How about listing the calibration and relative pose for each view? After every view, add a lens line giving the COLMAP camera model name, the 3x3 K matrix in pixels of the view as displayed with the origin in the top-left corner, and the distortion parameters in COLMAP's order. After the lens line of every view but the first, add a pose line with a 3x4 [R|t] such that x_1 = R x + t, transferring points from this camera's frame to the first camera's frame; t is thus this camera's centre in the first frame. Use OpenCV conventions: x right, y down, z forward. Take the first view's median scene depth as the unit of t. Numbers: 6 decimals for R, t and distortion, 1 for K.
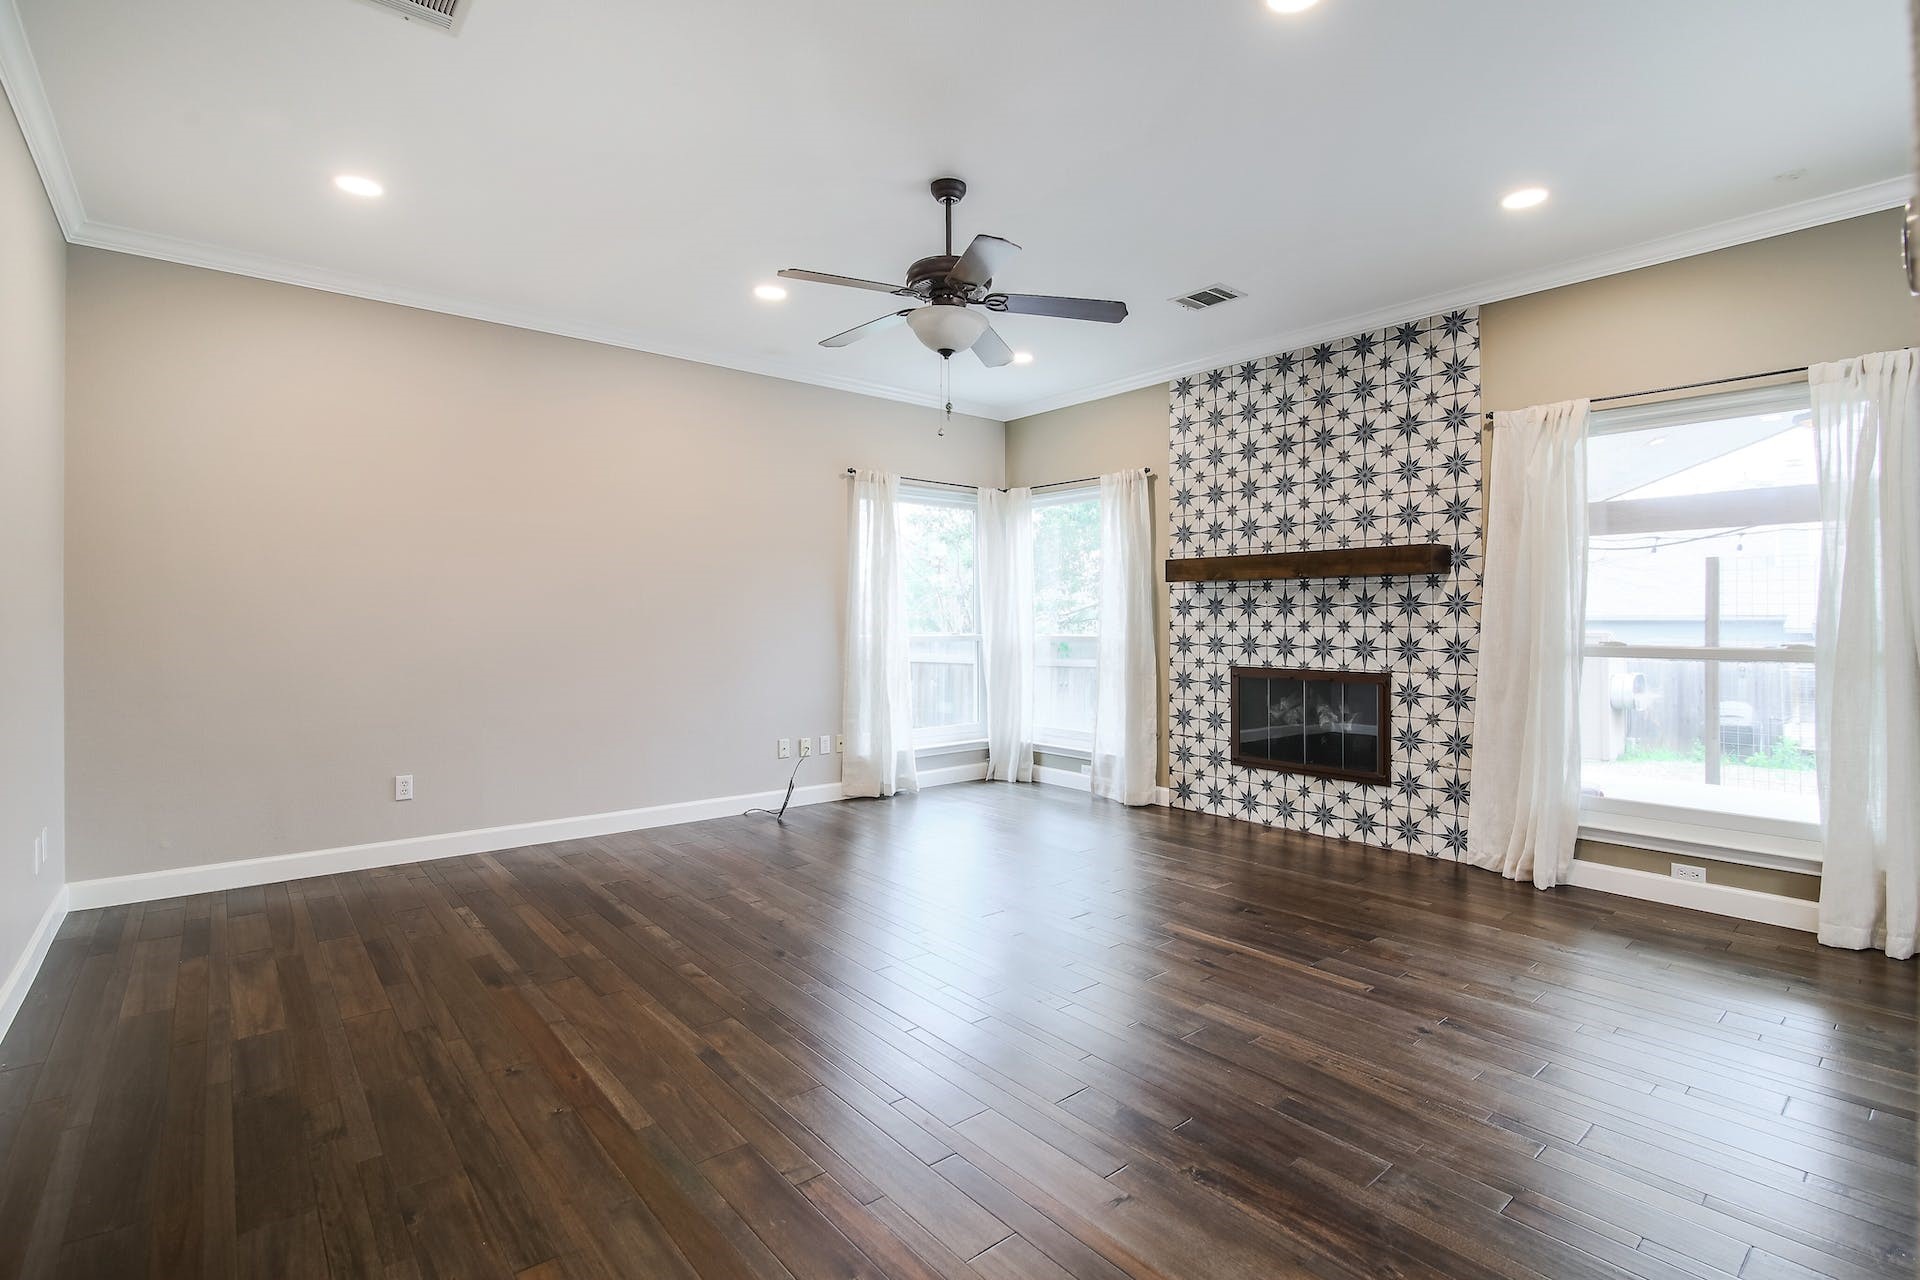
lens RADIAL K [[950.0, 0, 972.5], [0, 950.0, 628.9], [0, 0, 1]] dist [-0.015337, -0.004712]
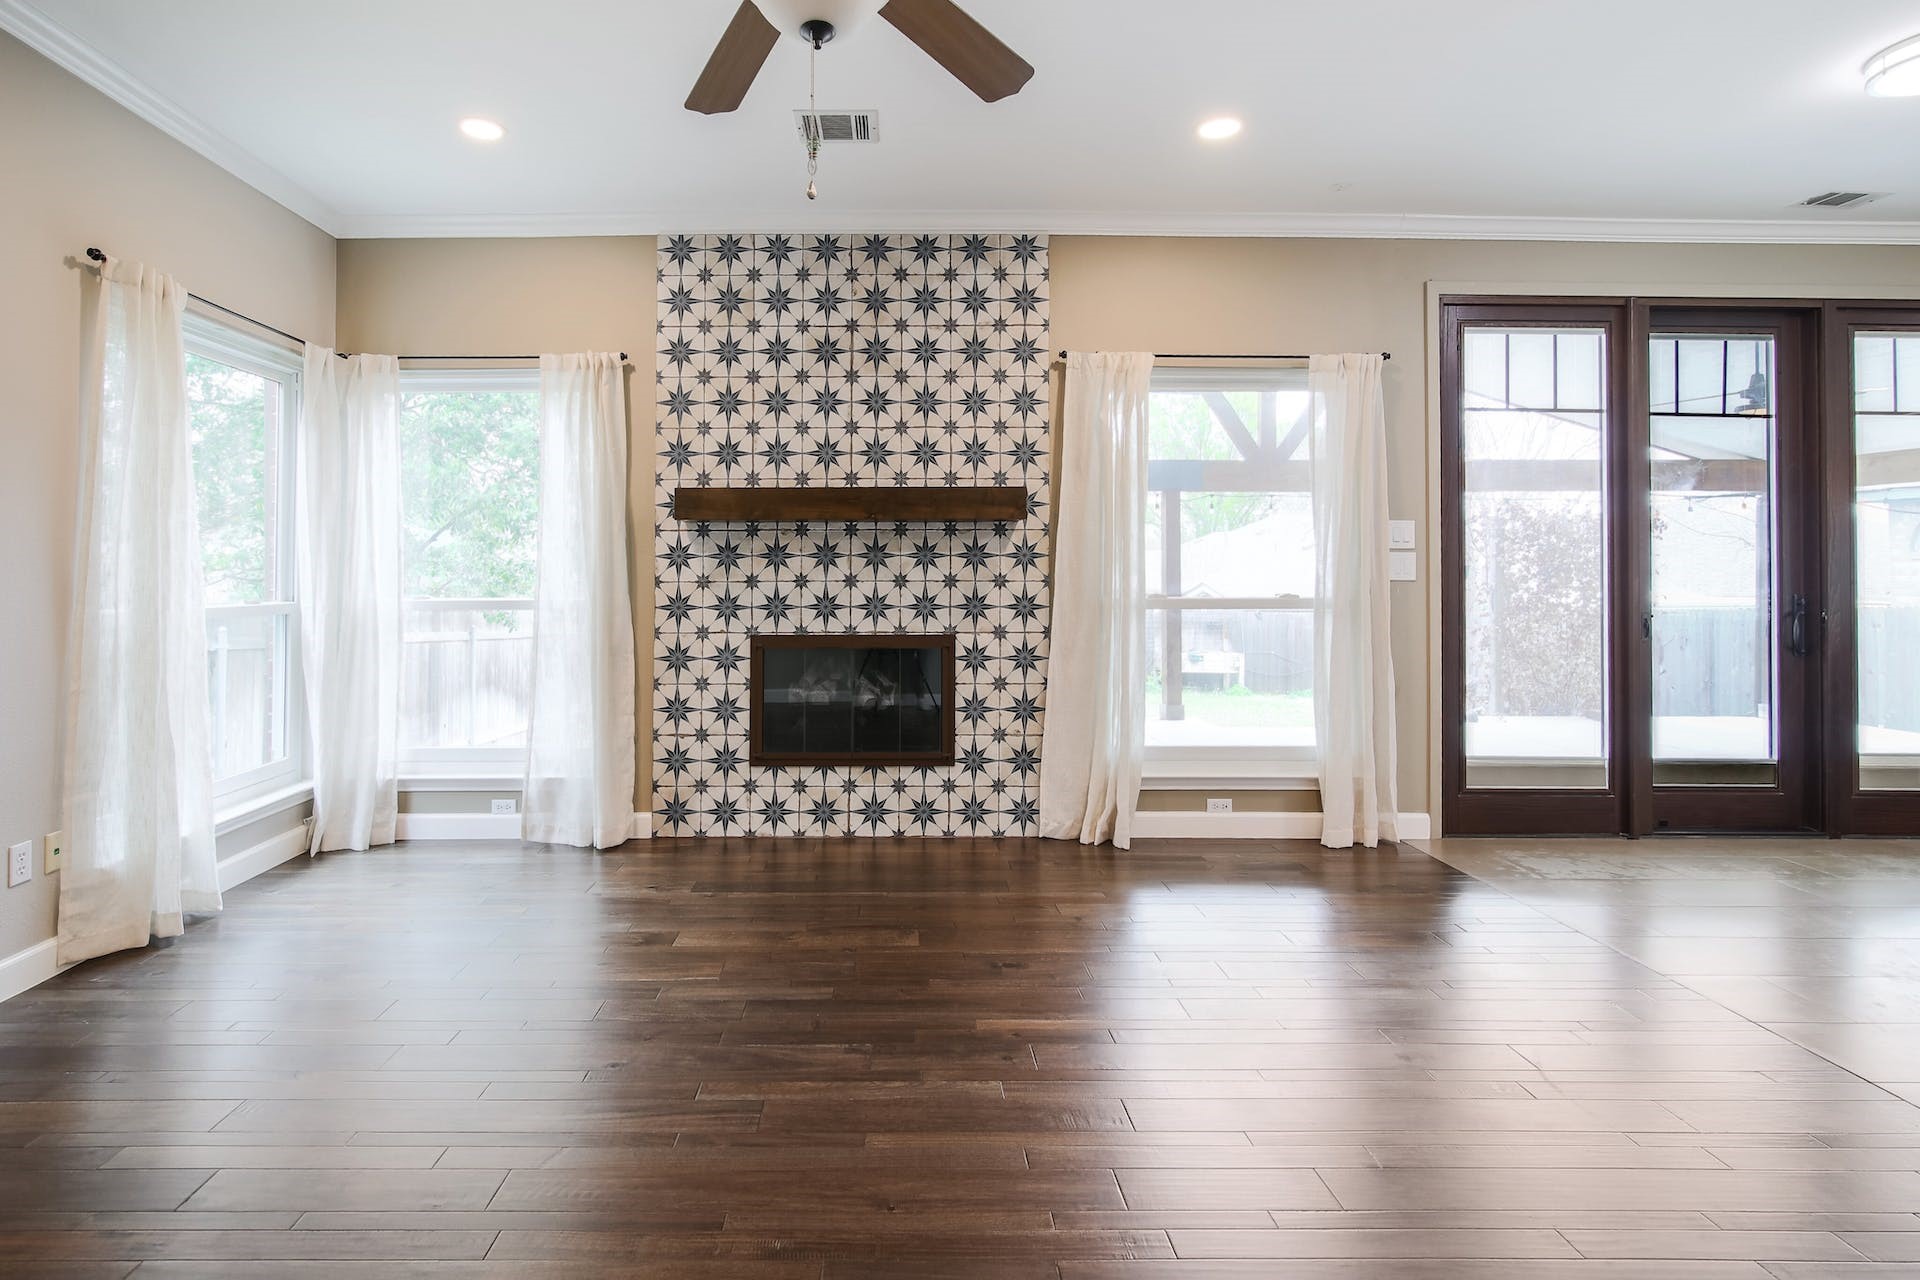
lens RADIAL K [[950.0, 0, 870.3], [0, 950.0, 580.3], [0, 0, 1]] dist [-0.015337, -0.004712]
pose [[0.637596, -0.005427, 0.770352, -0.259842], [0.010870, 0.999939, -0.001953, -0.001674], [-0.770294, 0.009619, 0.637616, 0.475441]]
